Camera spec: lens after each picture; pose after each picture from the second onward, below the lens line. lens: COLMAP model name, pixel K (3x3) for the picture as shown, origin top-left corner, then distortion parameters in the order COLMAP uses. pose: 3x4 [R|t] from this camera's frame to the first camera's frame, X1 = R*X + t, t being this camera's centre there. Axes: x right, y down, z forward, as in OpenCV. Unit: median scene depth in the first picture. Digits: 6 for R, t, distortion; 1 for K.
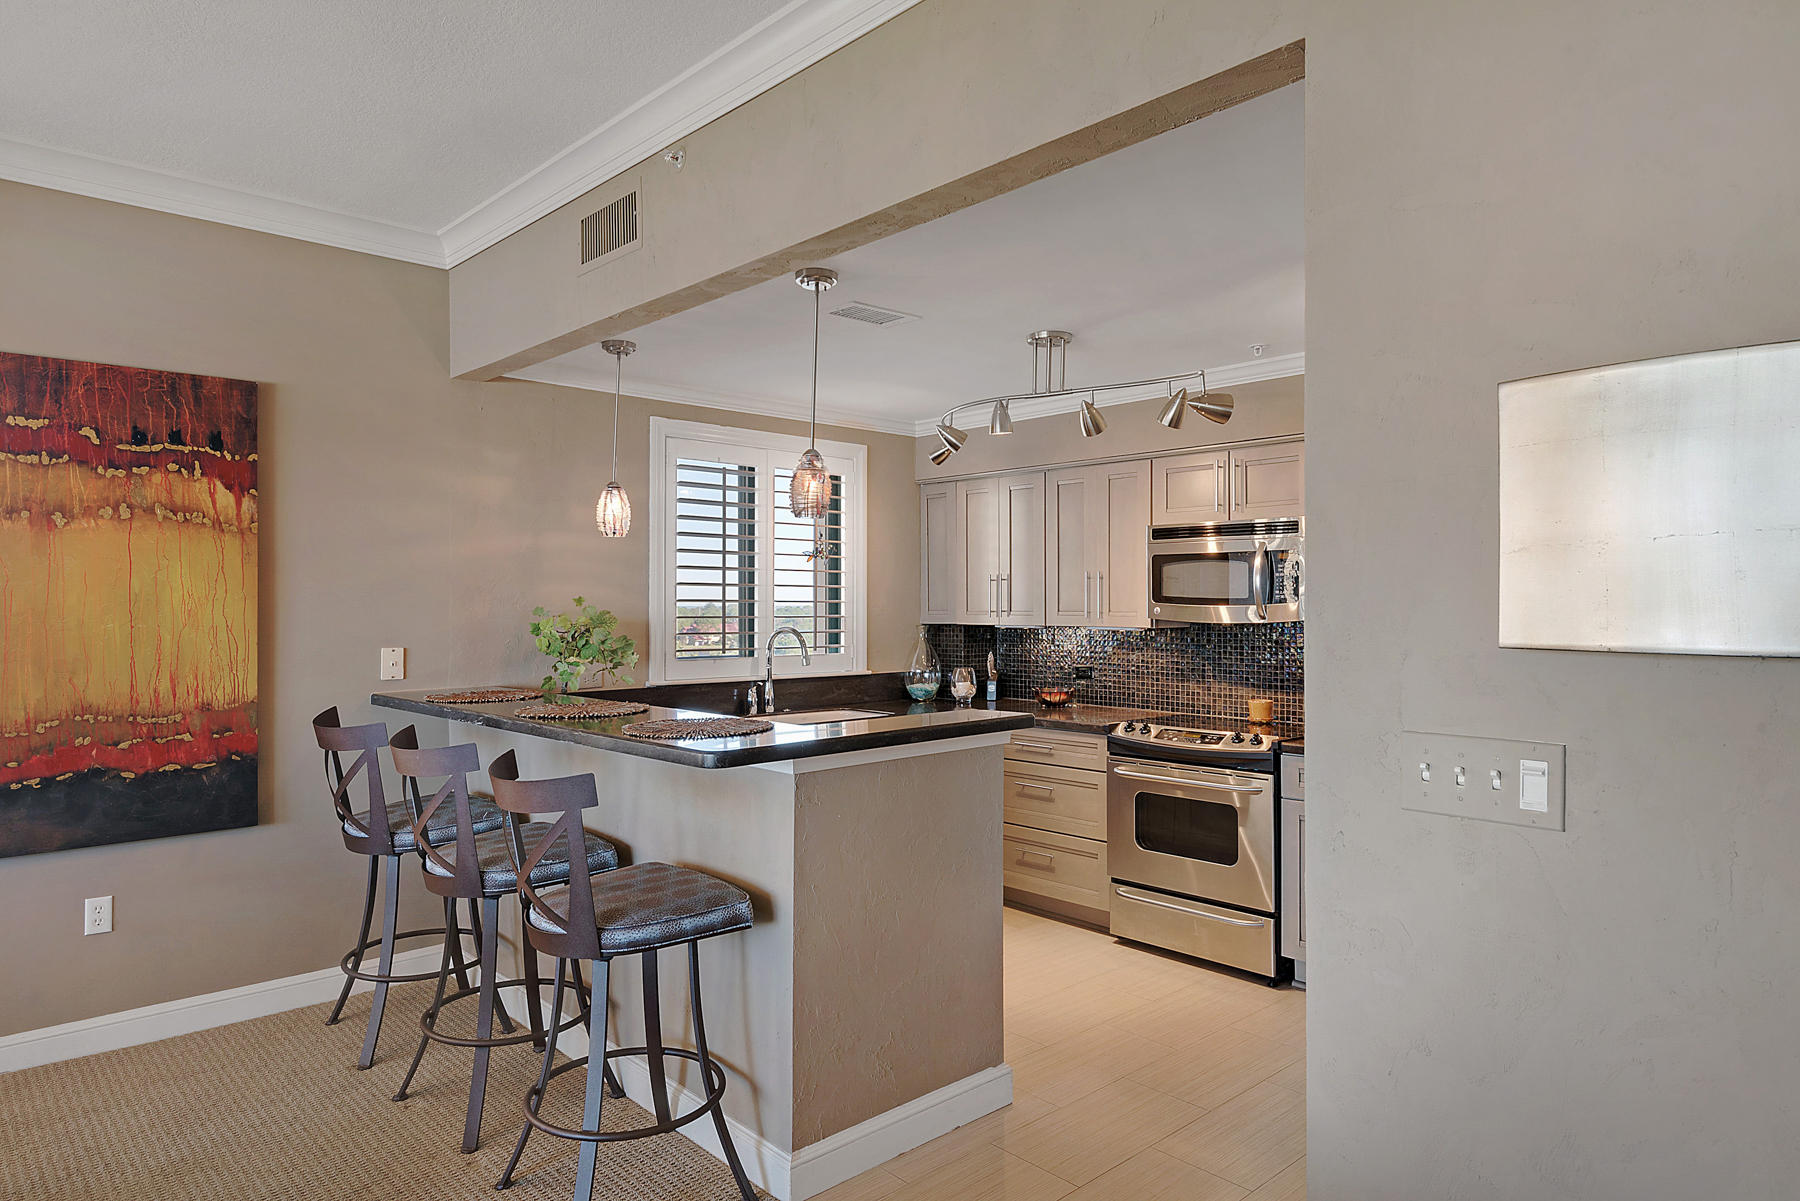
lens RADIAL K [[1089.4, 0, 904.1], [0, 1089.4, 592.6], [0, 0, 1]] dist [0.028698, -0.003108]
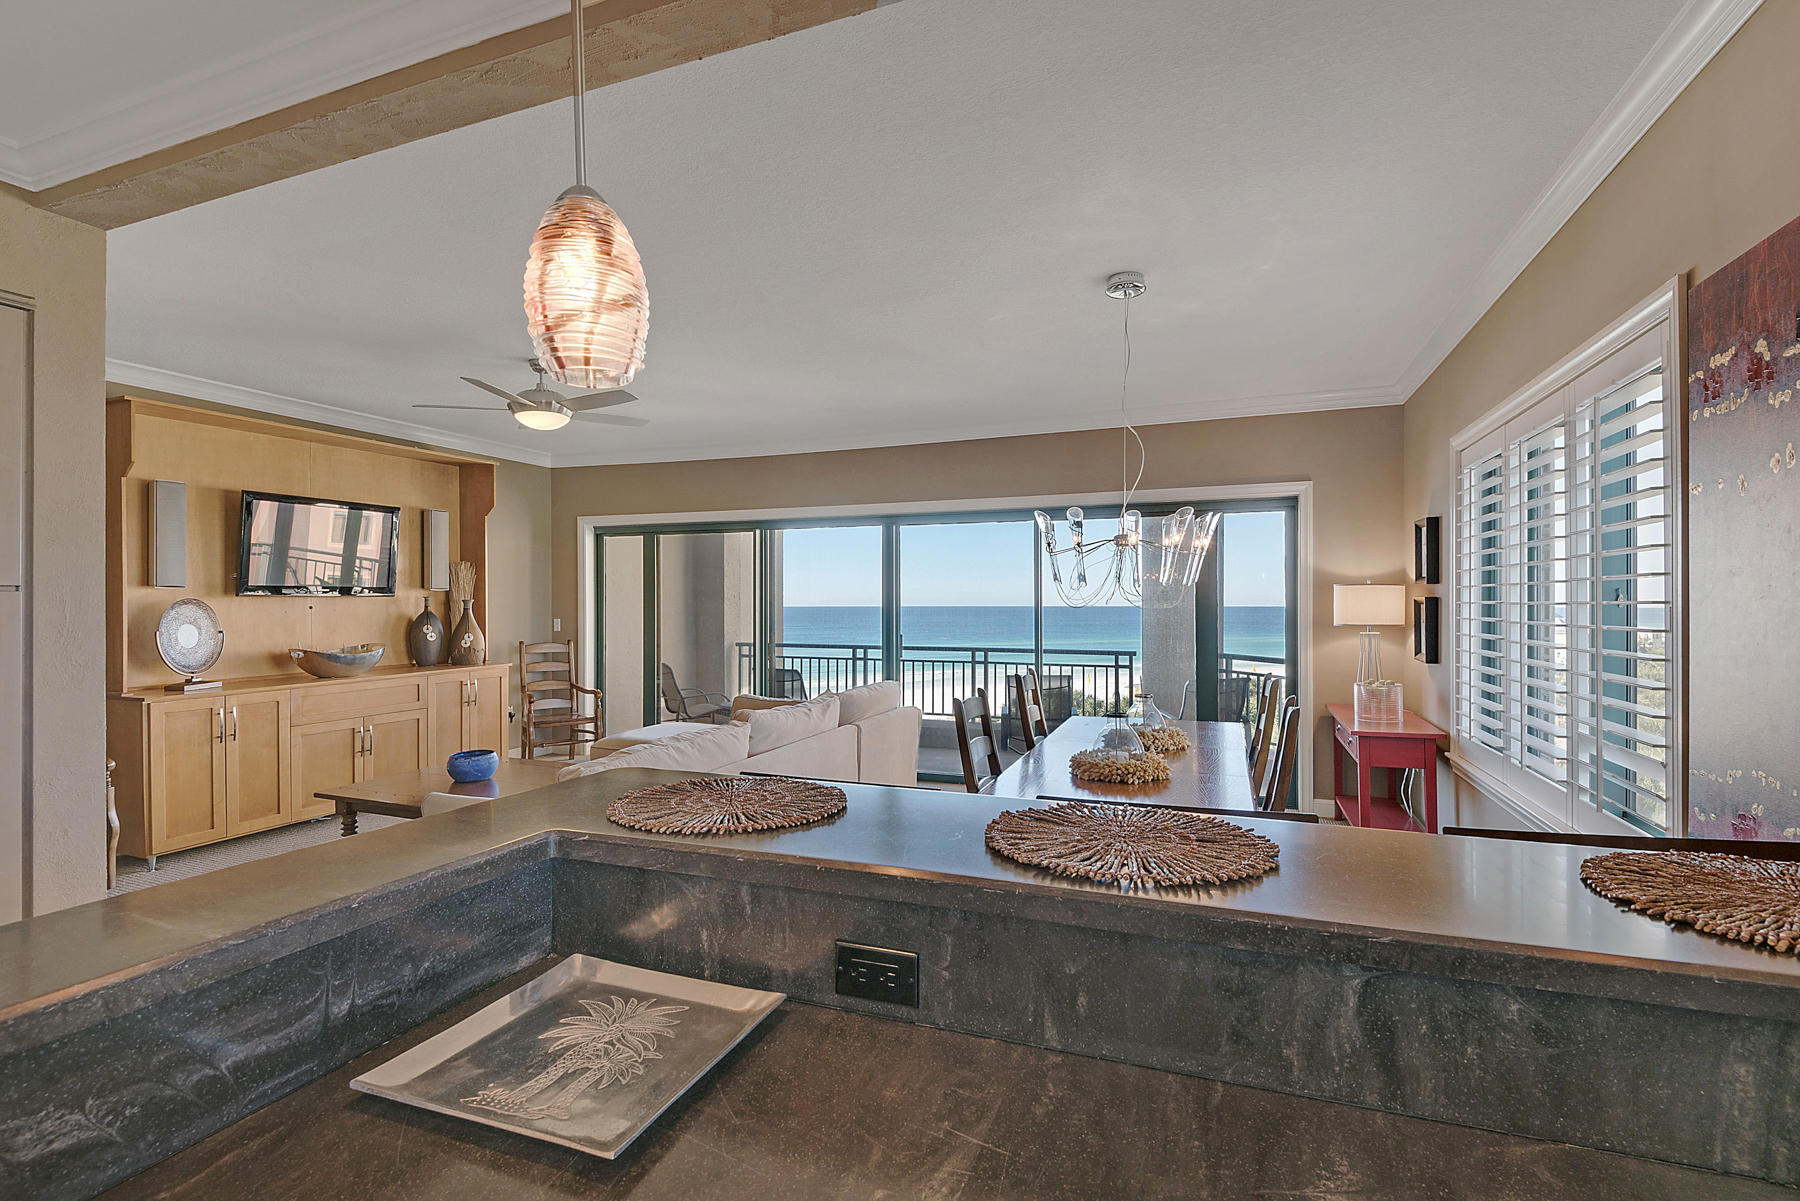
lens RADIAL K [[827.2, 0, 909.3], [0, 827.2, 598.8], [0, 0, 1]] dist [0.002196, -0.007781]
pose [[-0.898252, 0.000475, -0.439481, -0.053253], [0.007904, 0.999855, -0.015074, 0.008221], [0.439410, -0.017014, -0.898125, 1.010895]]
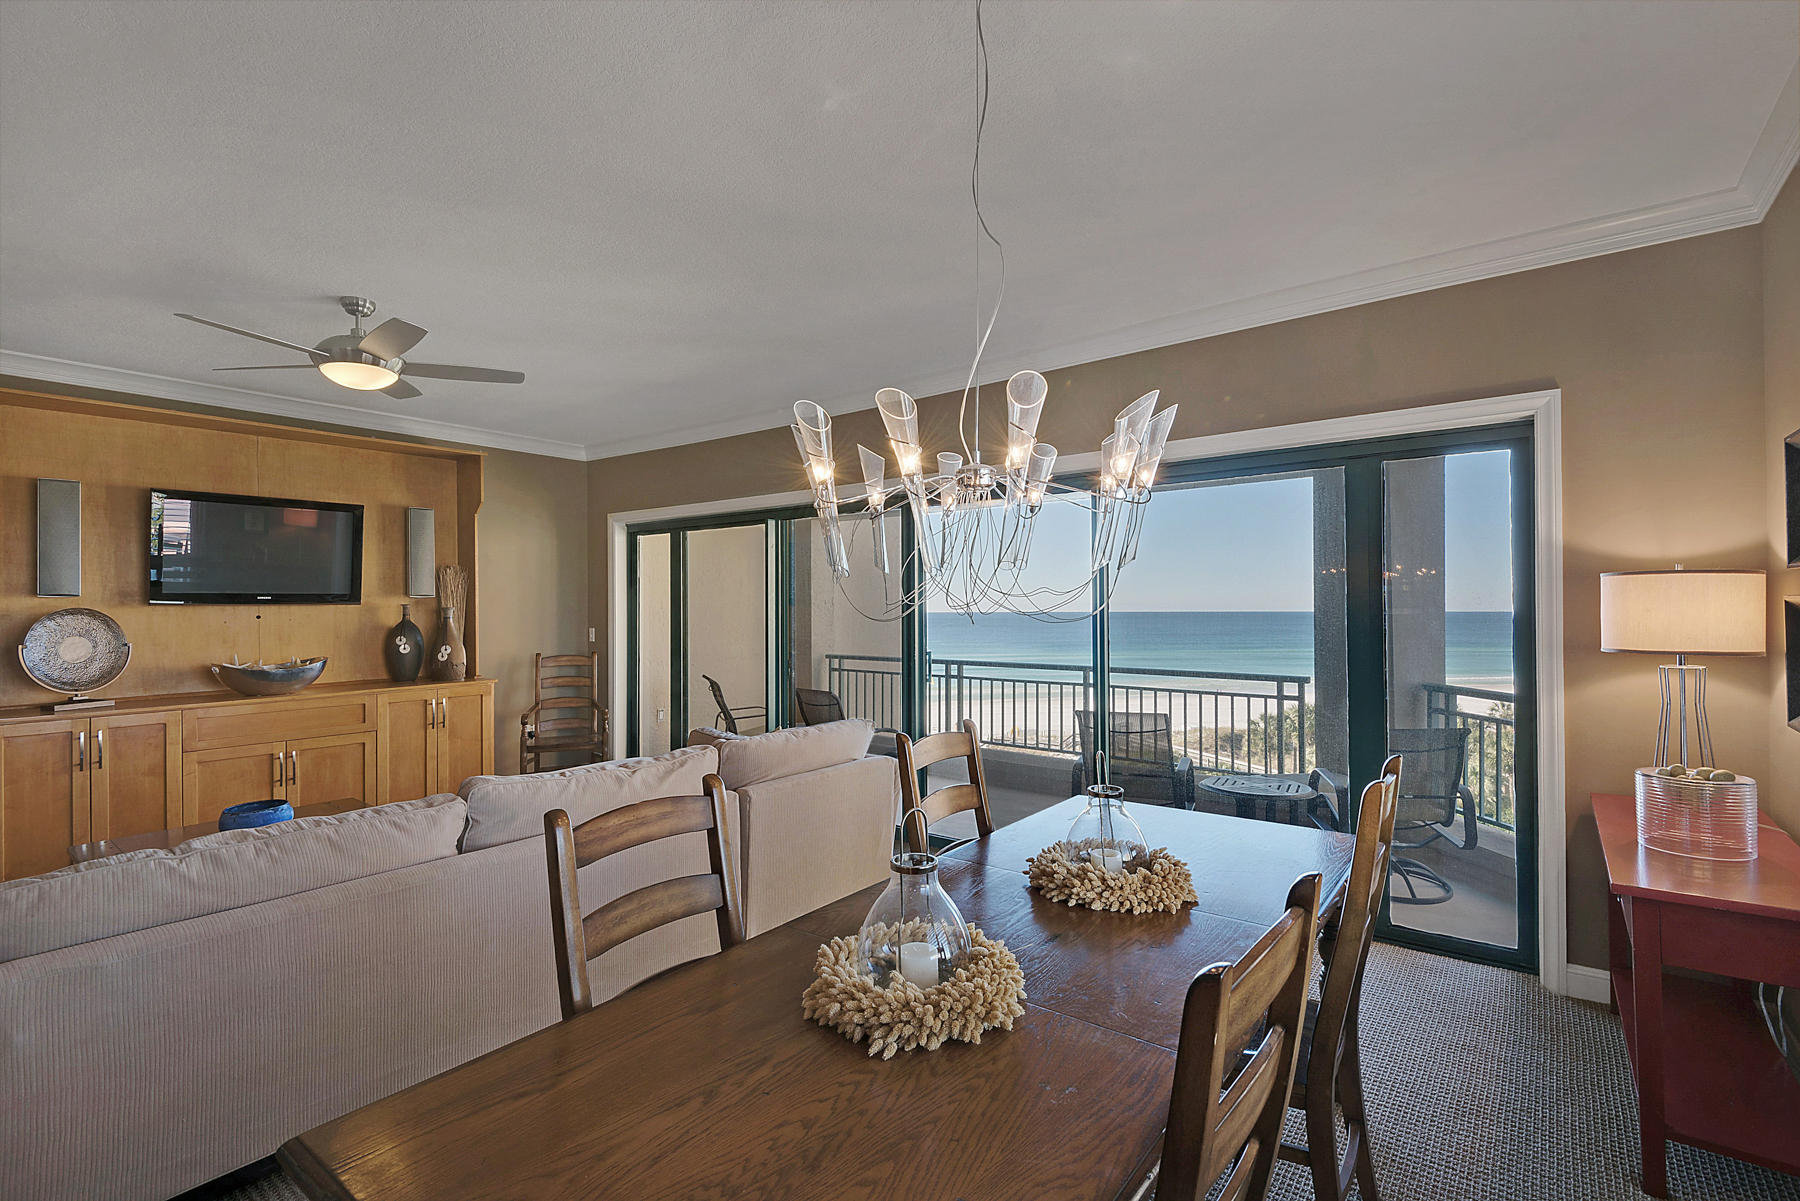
lens RADIAL K [[814.0, 0, 909.8], [0, 814.0, 600.5], [0, 0, 1]] dist [0.017425, -0.008292]
pose [[-0.986717, 0.003742, -0.162408, -0.531388], [0.007663, 0.999694, -0.023521, 0.005722], [0.162271, -0.024453, -0.986443, 0.726896]]
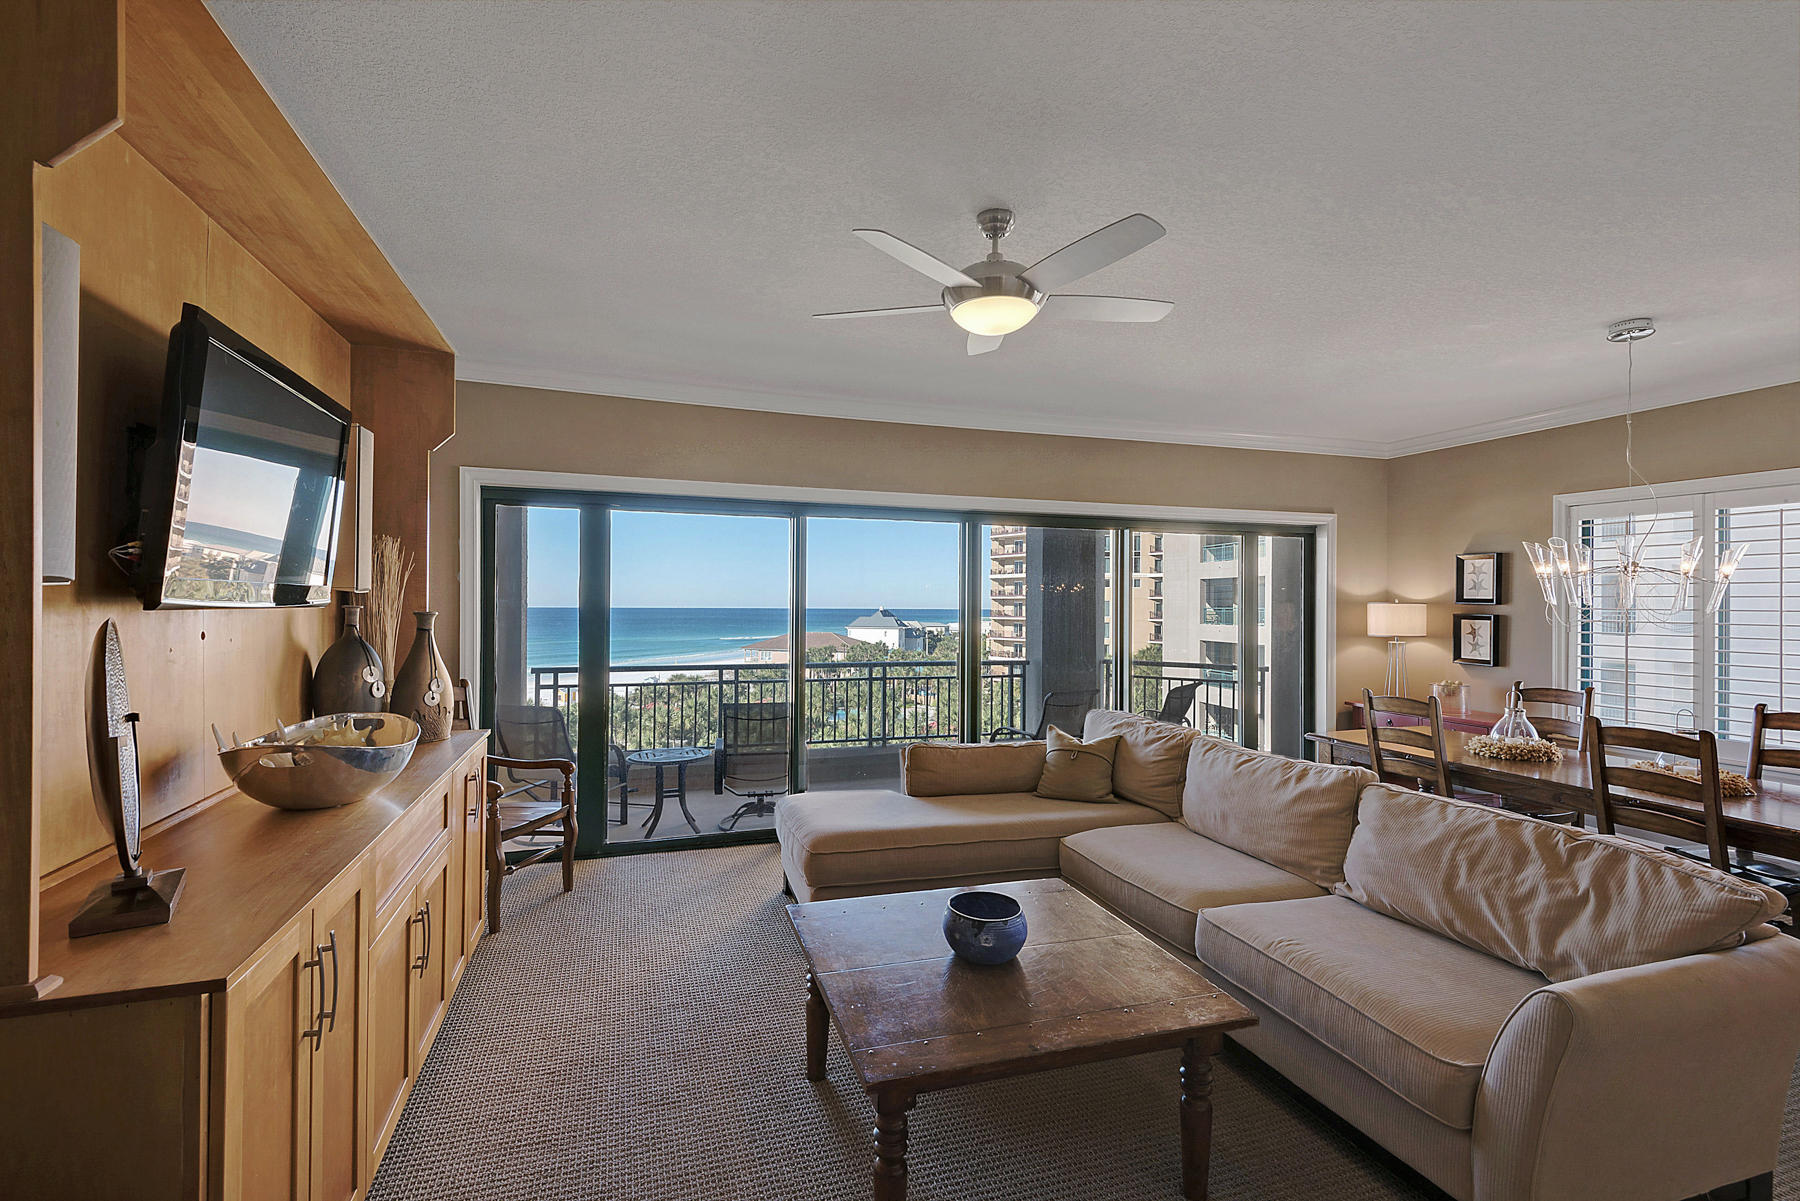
lens RADIAL K [[814.0, 0, 895.6], [0, 814.0, 601.2], [0, 0, 1]] dist [0.017425, -0.008292]
pose [[-0.419952, -0.001872, -0.907544, 0.536396], [0.007044, 0.999961, -0.005322, -0.028276], [0.907519, -0.008628, -0.419923, -0.007254]]
